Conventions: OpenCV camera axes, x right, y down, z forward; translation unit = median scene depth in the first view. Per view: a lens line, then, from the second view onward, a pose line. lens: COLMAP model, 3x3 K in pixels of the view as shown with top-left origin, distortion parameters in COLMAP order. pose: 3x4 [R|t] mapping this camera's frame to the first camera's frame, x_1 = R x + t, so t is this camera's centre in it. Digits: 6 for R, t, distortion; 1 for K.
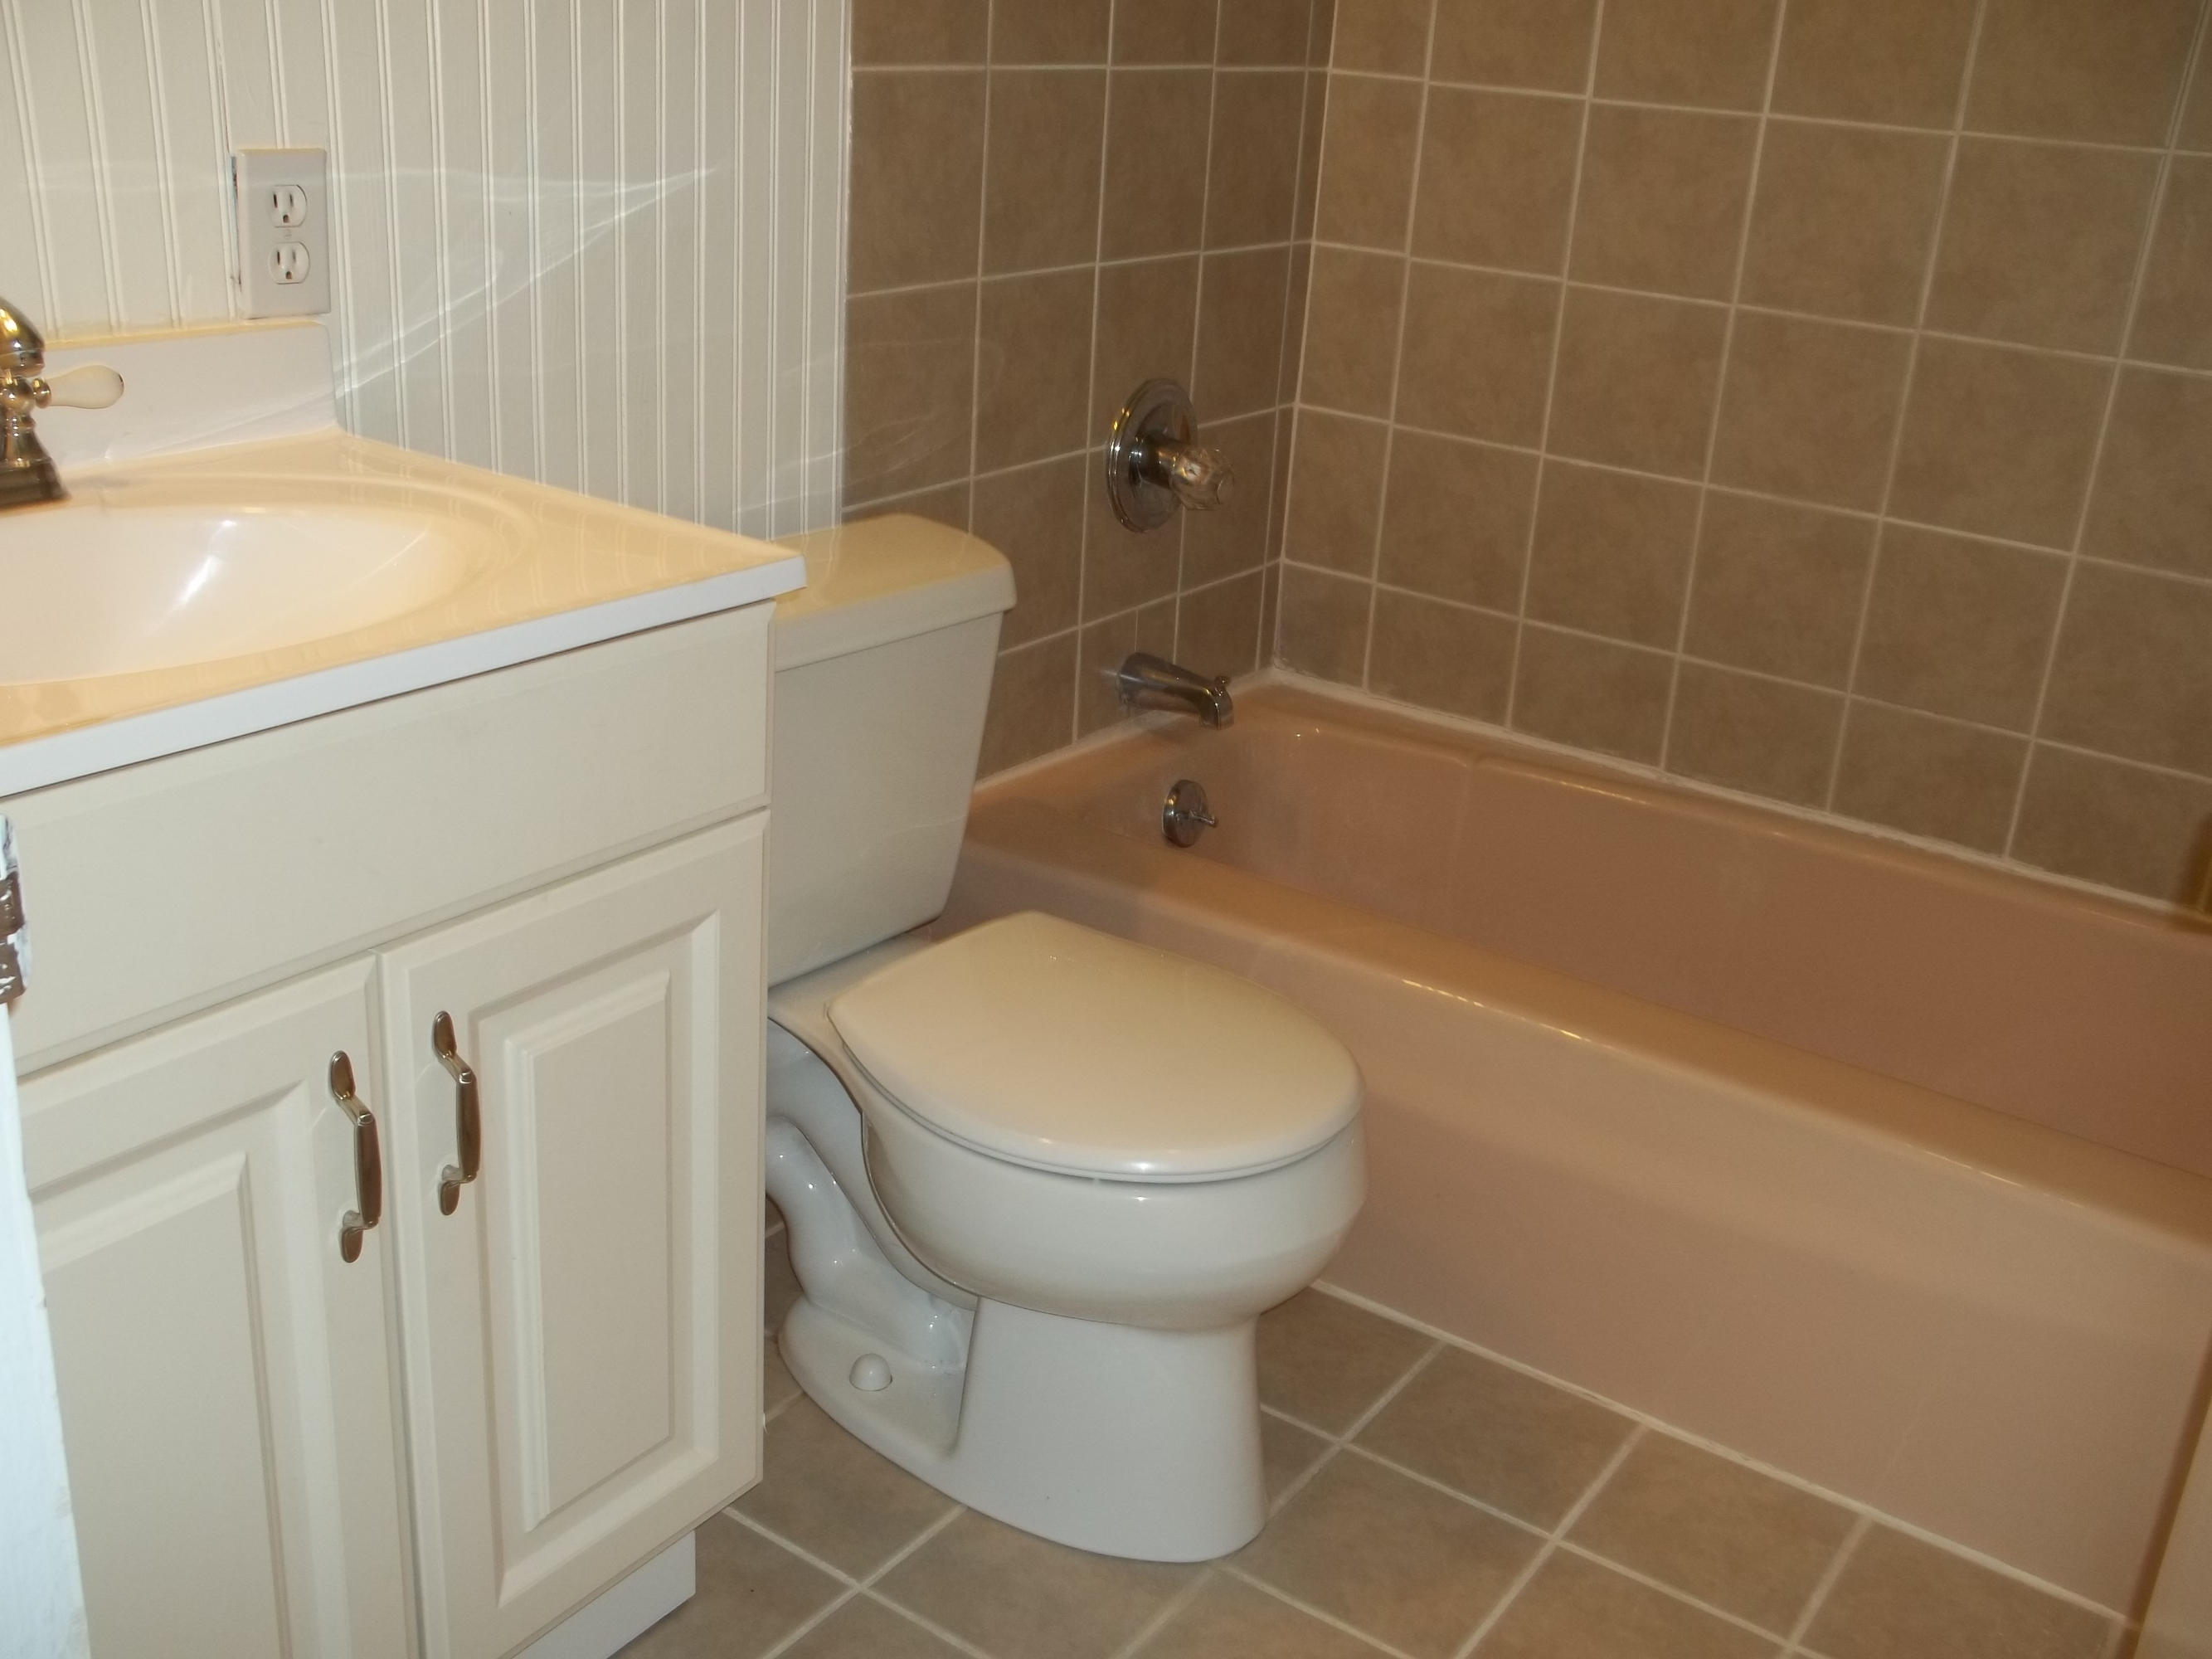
lens RADIAL K [[2091.1, 0, 1106.0], [0, 2091.1, 829.5], [0, 0, 1]] dist [-0.122996, 0.154502]
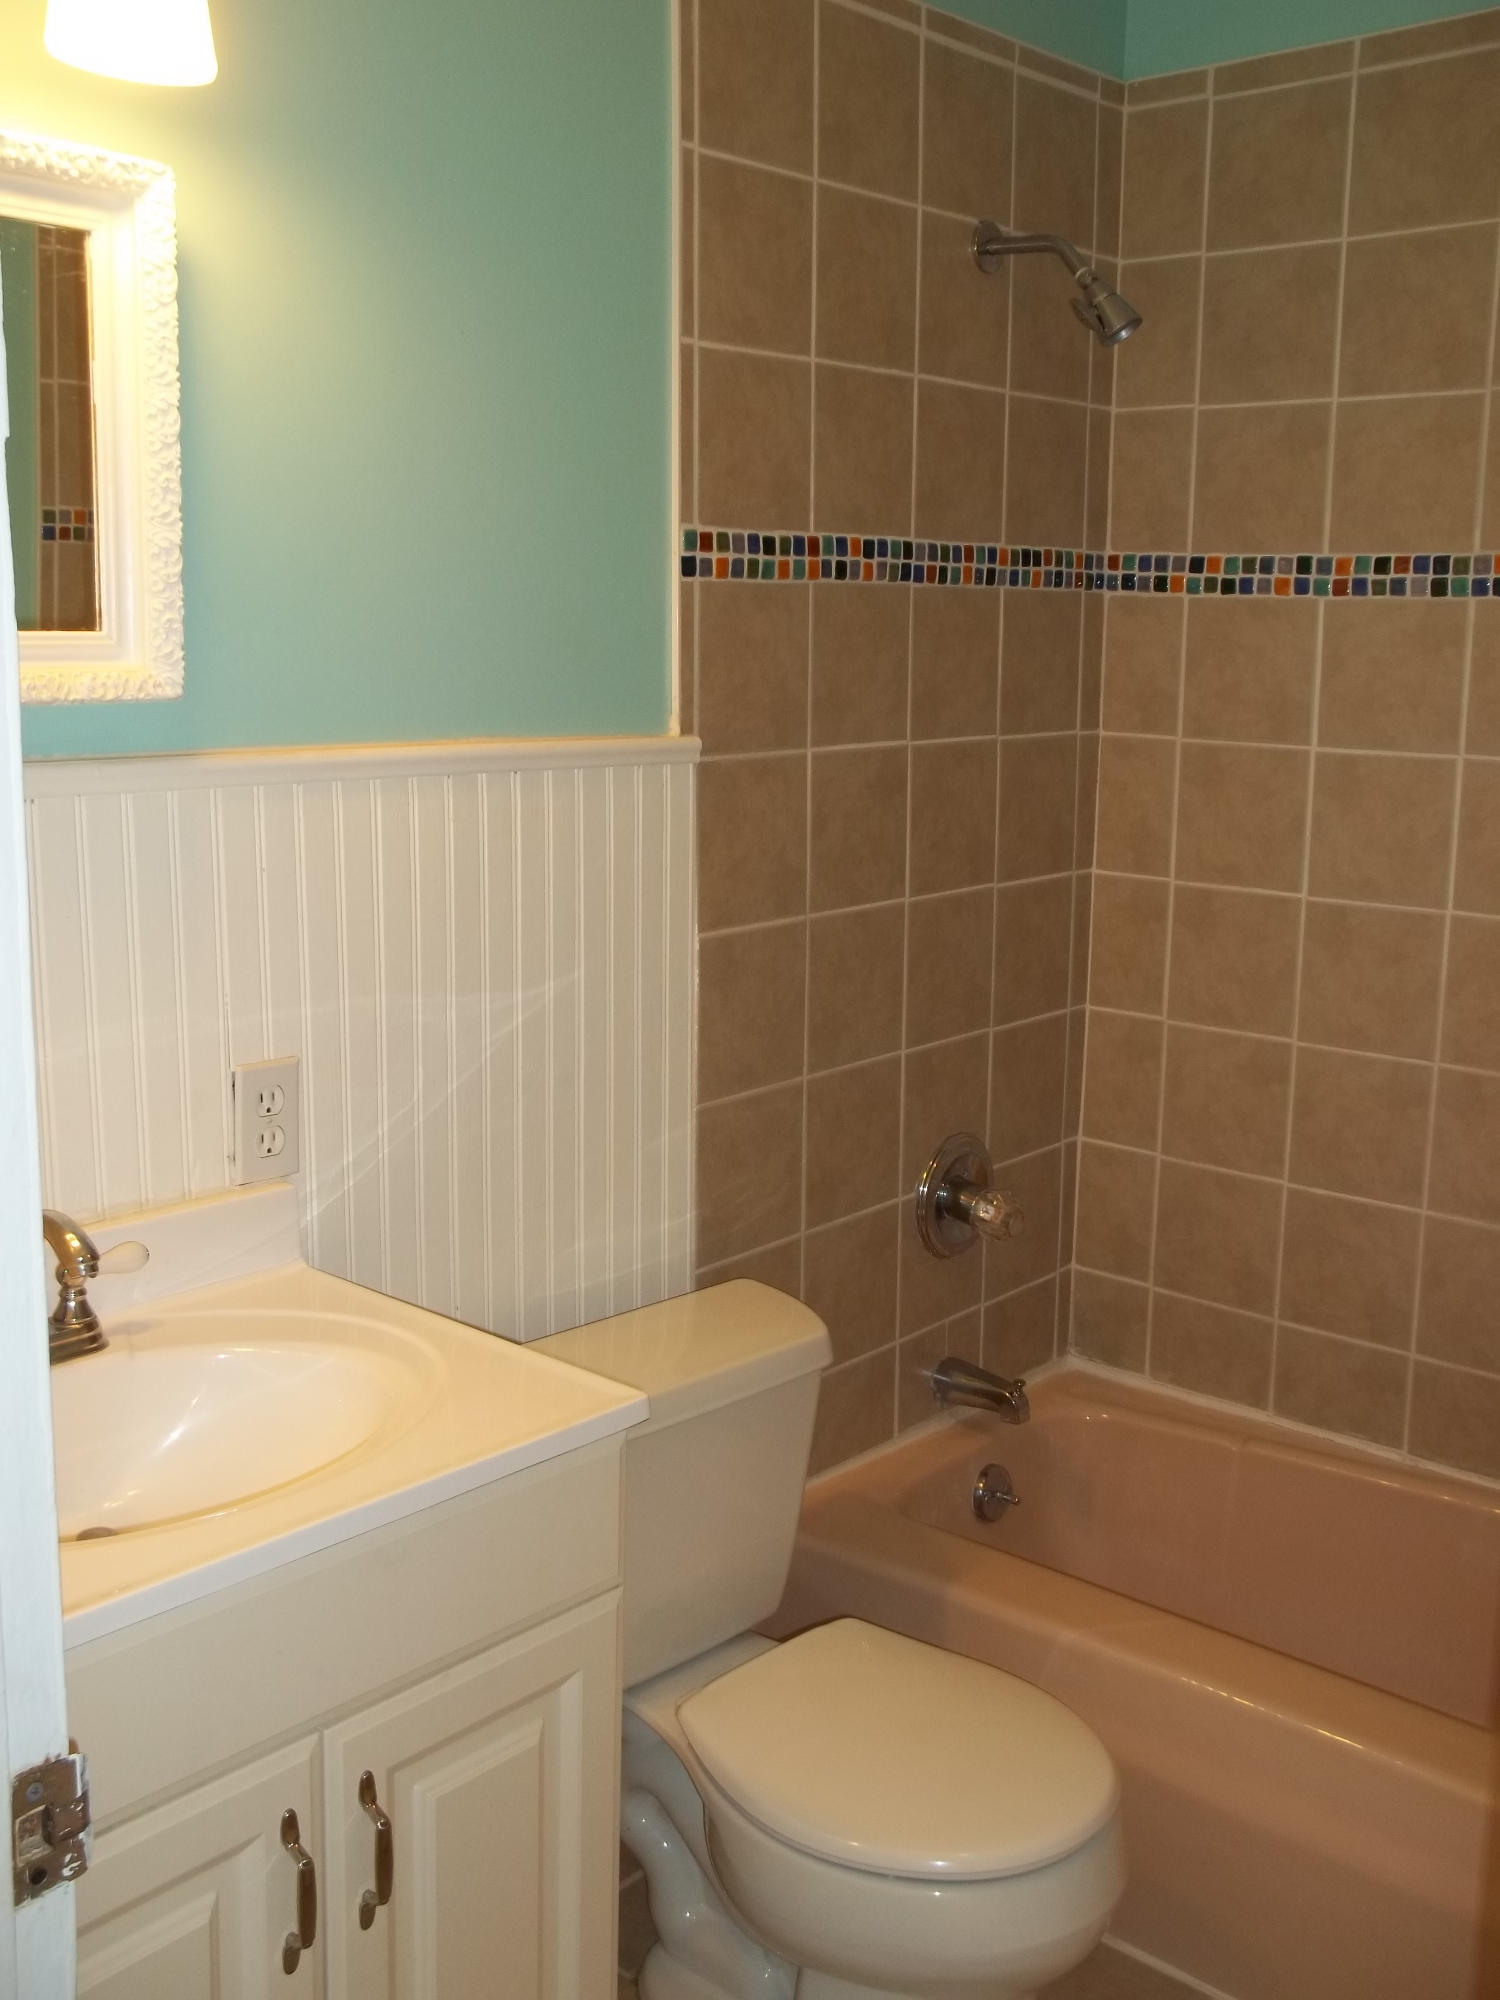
lens RADIAL K [[1883.4, 0, 750.0], [0, 1883.4, 1000.0], [0, 0, 1]] dist [-0.119164, 0.165126]
pose [[0.992978, -0.028554, -0.114798, 0.033261], [0.004797, 0.979352, -0.202107, -0.073130], [0.118198, 0.200137, 0.972612, -0.101873]]
